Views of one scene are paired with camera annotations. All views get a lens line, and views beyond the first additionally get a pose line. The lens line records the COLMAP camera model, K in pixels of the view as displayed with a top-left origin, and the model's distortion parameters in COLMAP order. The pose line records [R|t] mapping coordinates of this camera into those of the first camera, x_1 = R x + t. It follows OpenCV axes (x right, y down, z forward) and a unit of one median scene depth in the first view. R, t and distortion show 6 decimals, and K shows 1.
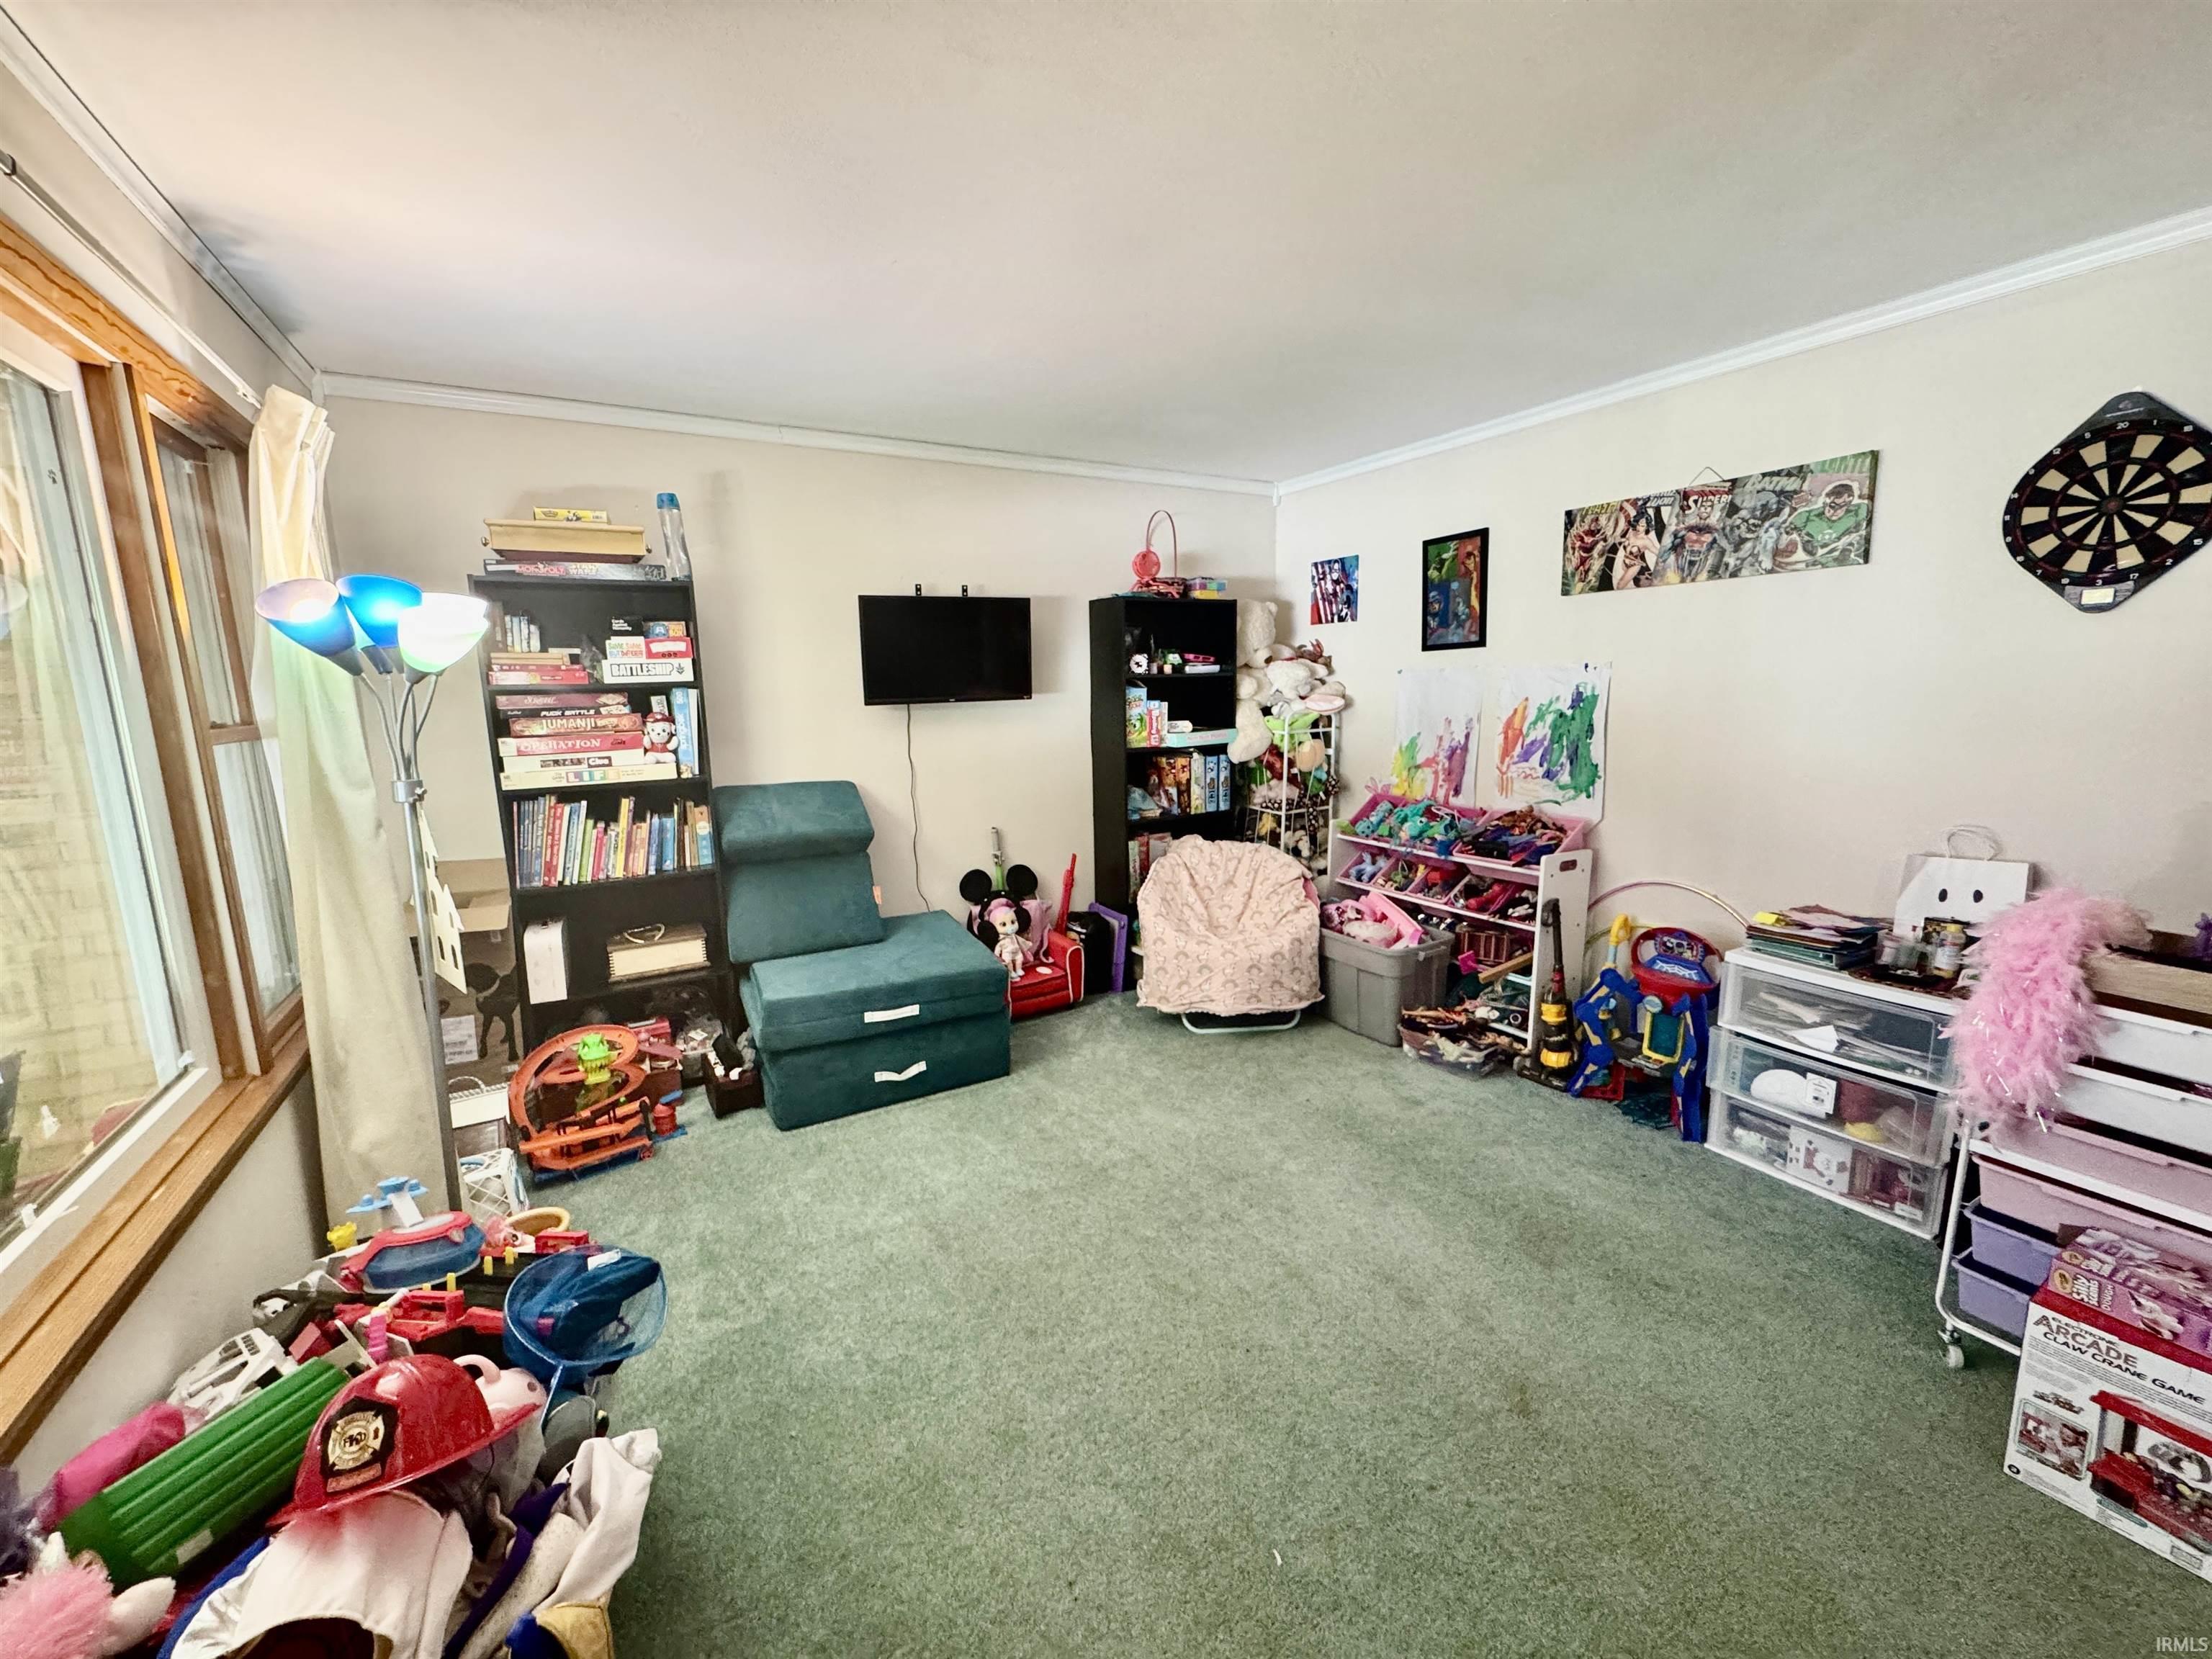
lens RADIAL K [[887.4, 0, 1099.2], [0, 887.4, 829.8], [0, 0, 1]] dist [0.000406, -0.000224]
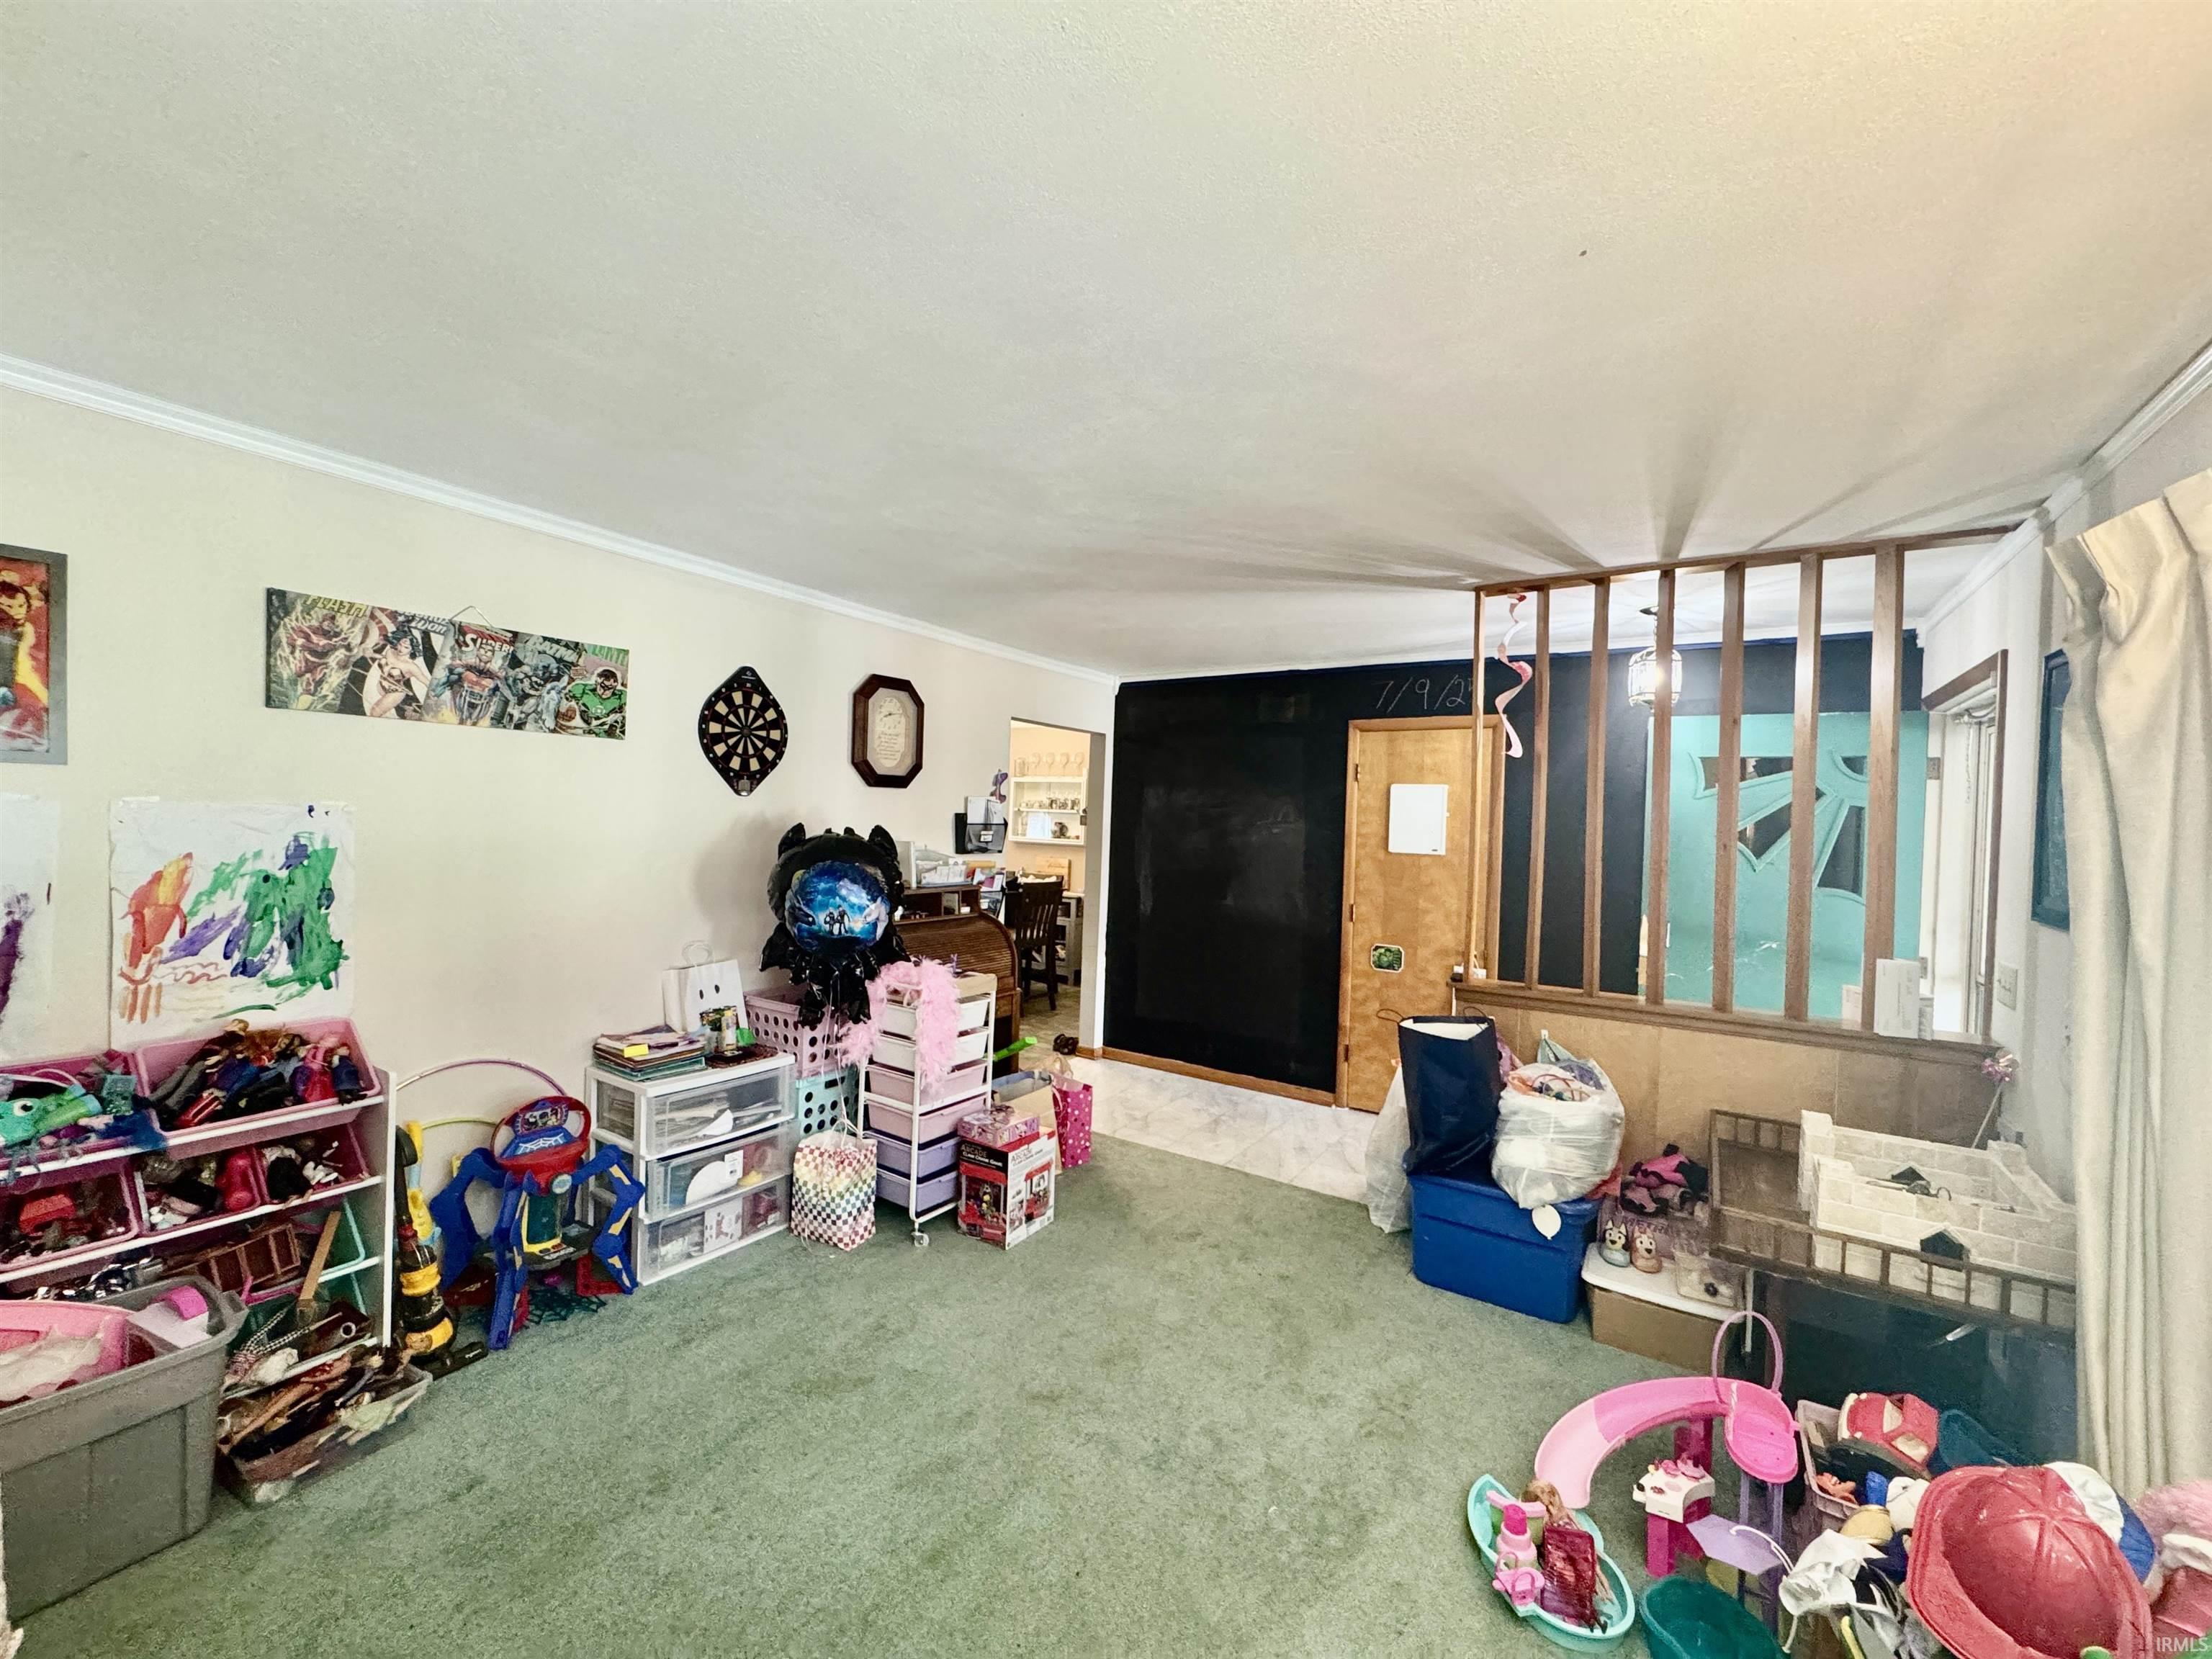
lens RADIAL K [[887.4, 0, 1101.8], [0, 887.4, 829.7], [0, 0, 1]] dist [0.000406, -0.000224]
pose [[-0.448958, 0.001554, 0.893552, -0.411481], [0.123462, 0.990515, 0.060310, -0.140591], [-0.884982, 0.137396, -0.444891, 0.801851]]
